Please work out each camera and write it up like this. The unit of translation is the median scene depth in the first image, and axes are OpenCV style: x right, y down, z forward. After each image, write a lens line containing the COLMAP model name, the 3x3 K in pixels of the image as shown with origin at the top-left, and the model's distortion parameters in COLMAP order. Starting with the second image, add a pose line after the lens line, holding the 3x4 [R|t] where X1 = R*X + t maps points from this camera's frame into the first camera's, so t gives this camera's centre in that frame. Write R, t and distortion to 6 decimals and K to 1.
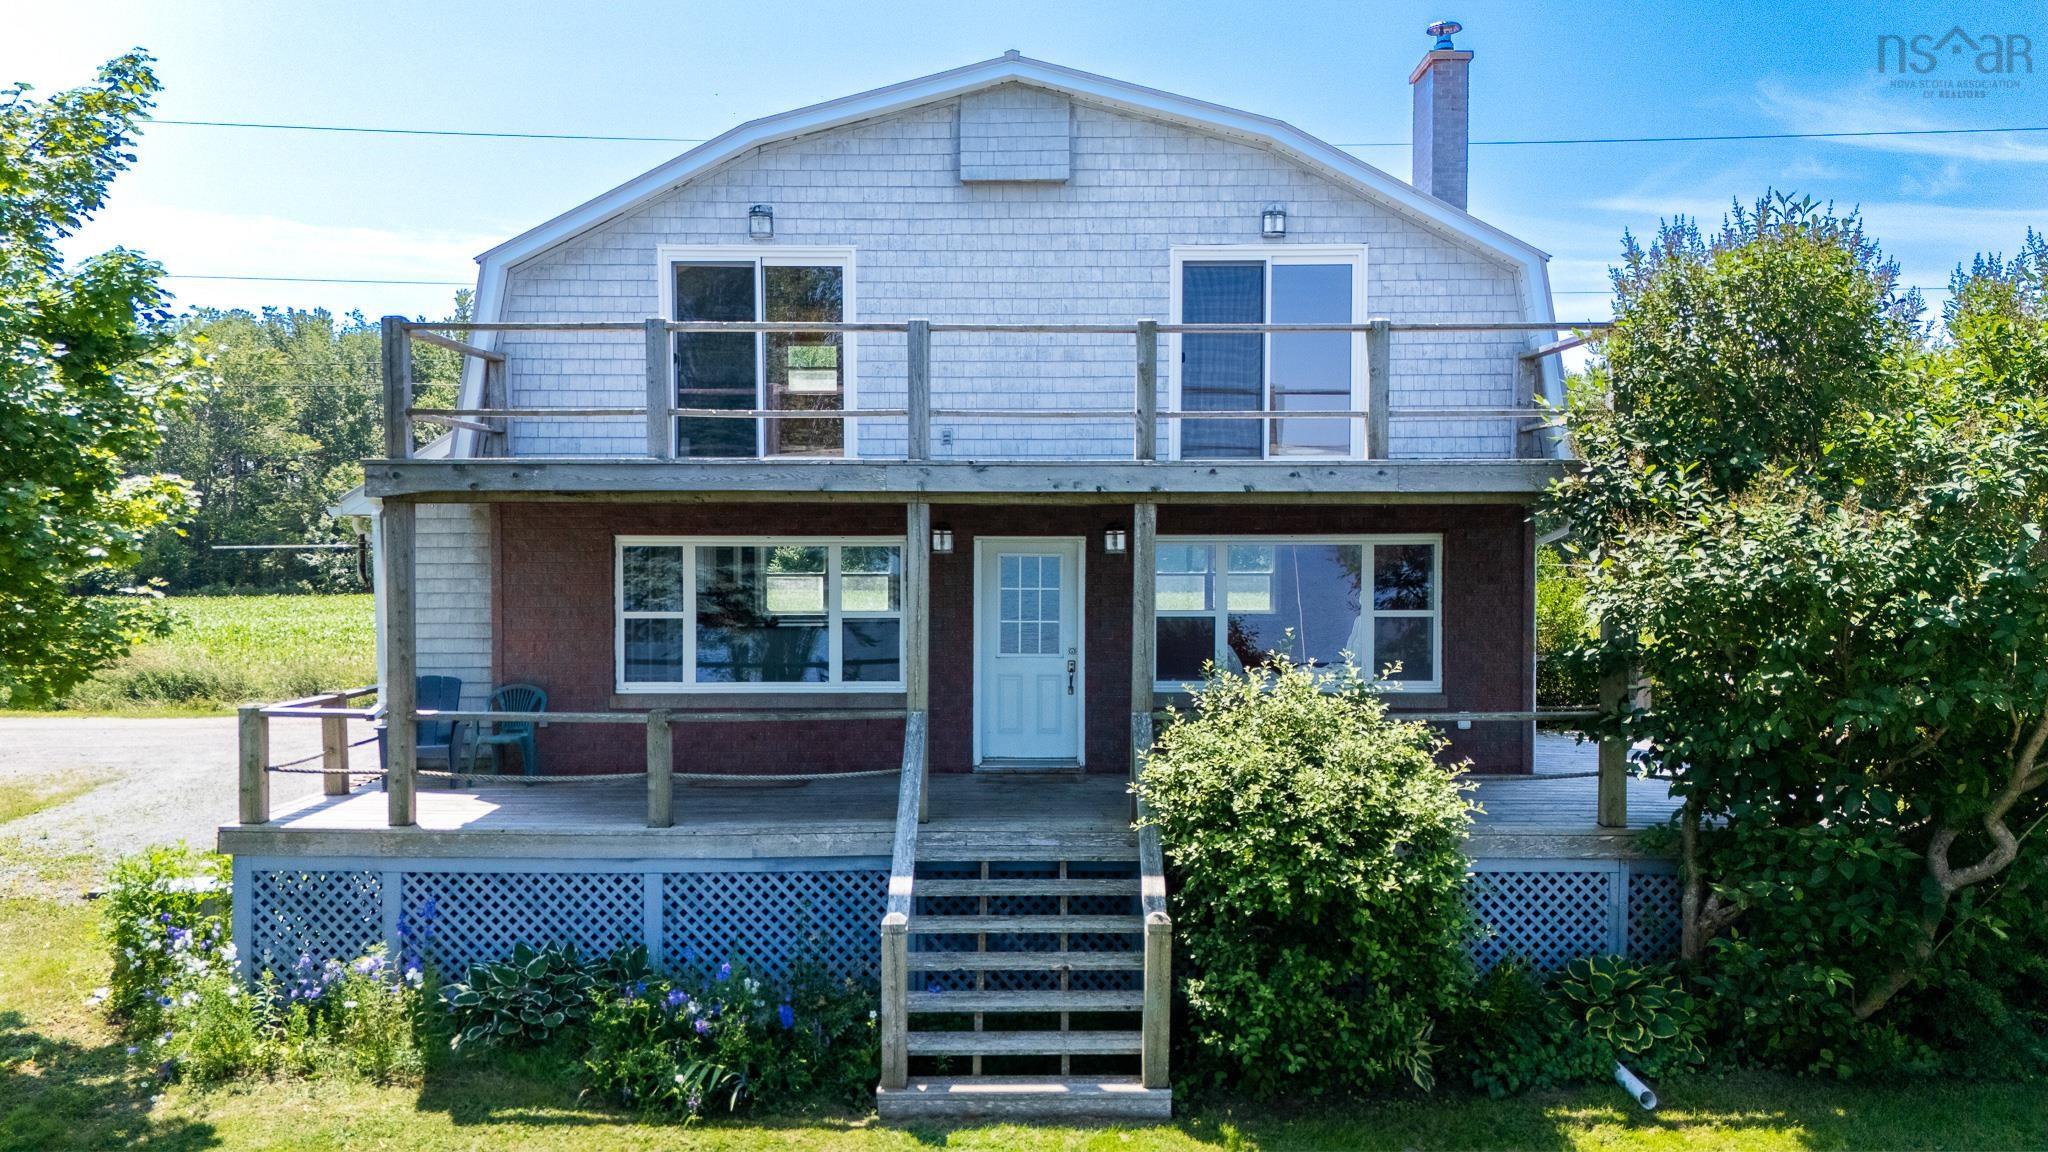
lens RADIAL K [[1516.0, 0, 1025.4], [0, 1516.0, 564.6], [0, 0, 1]] dist [0.088498, -0.076206]
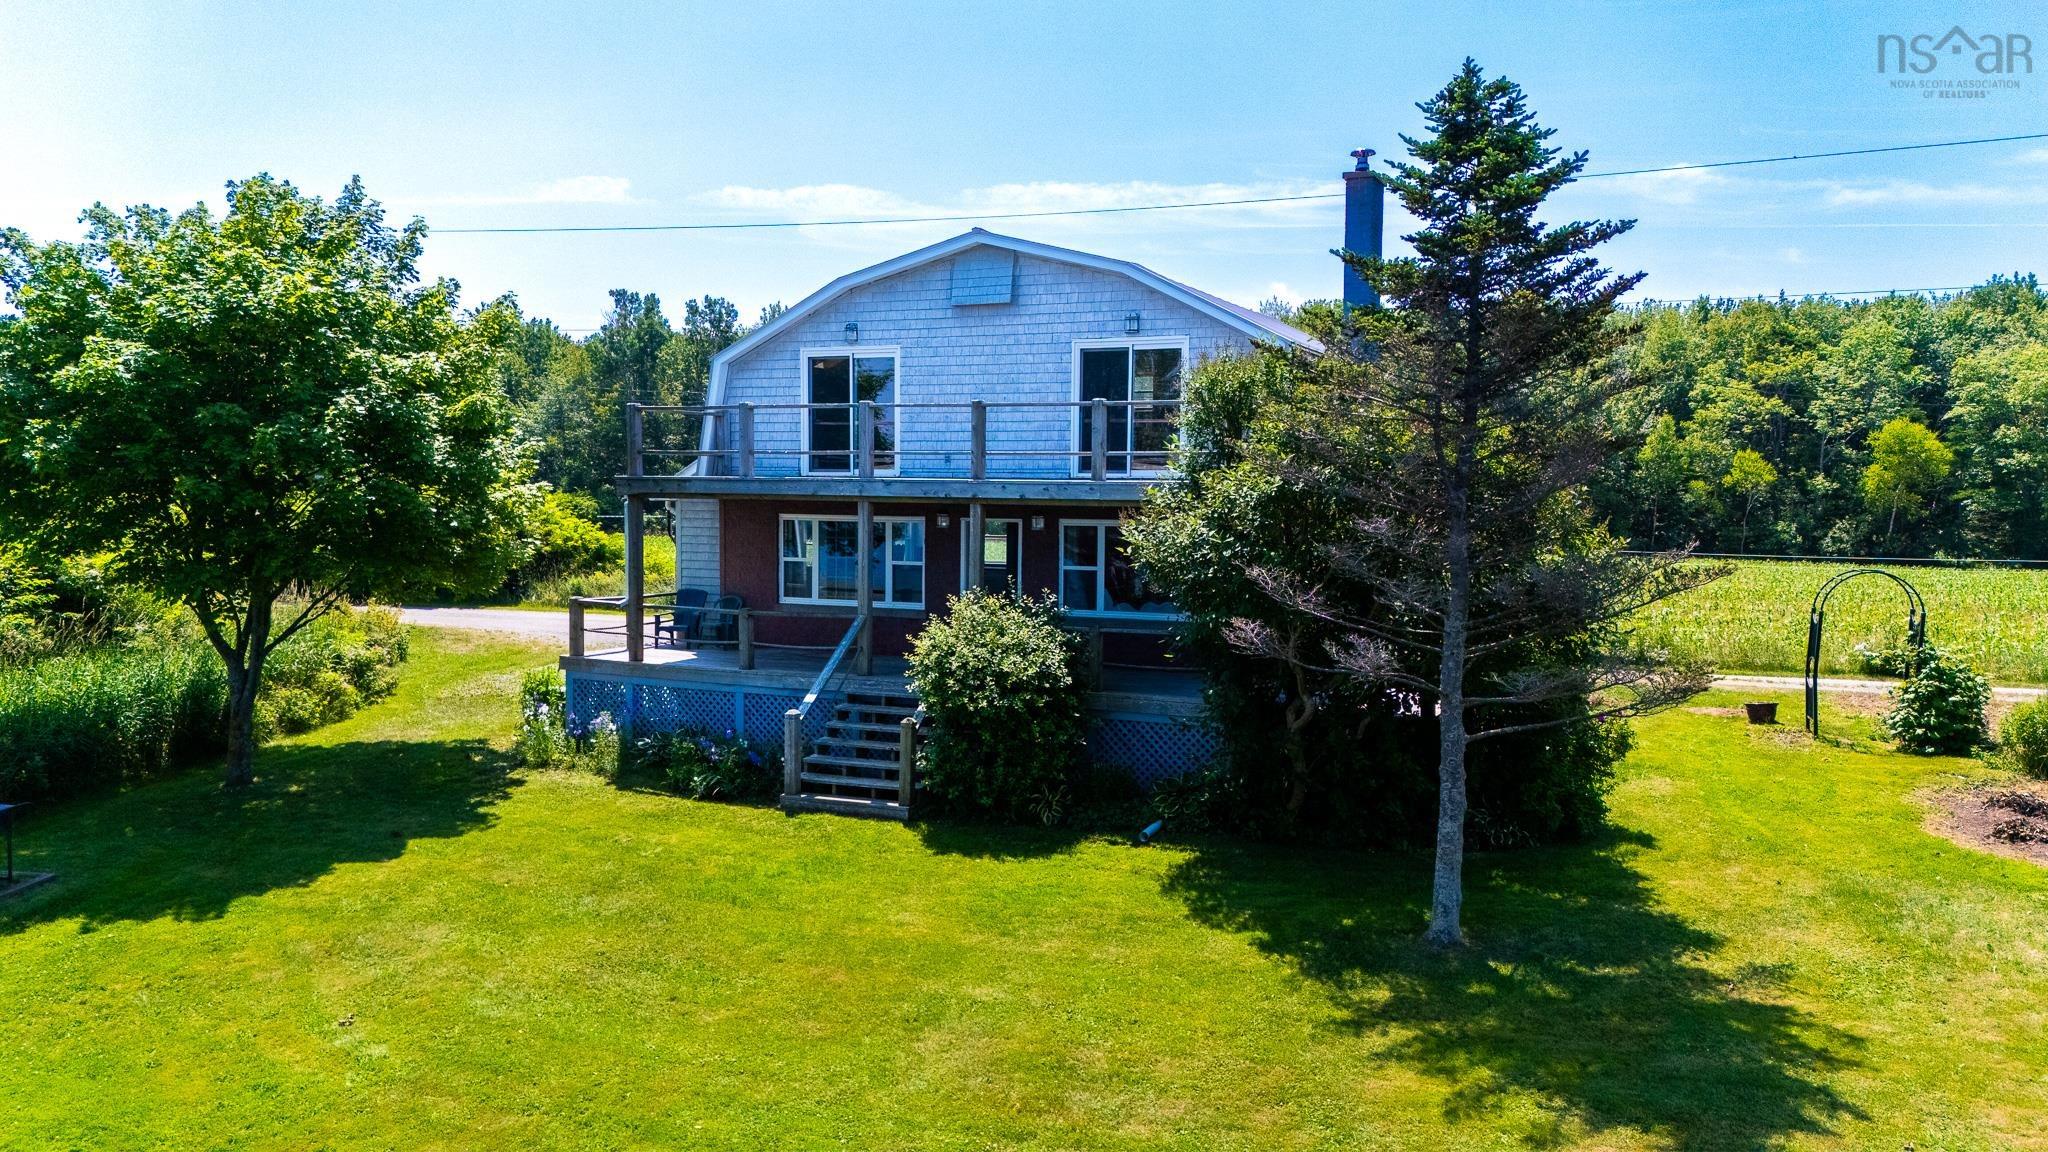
lens RADIAL K [[1516.0, 0, 1025.4], [0, 1516.0, 564.6], [0, 0, 1]] dist [0.088498, -0.076206]
pose [[0.916972, 0.029637, -0.397849, 0.698213], [-0.016855, 0.999224, 0.035588, -0.027794], [0.398595, -0.025928, 0.916760, -0.502966]]
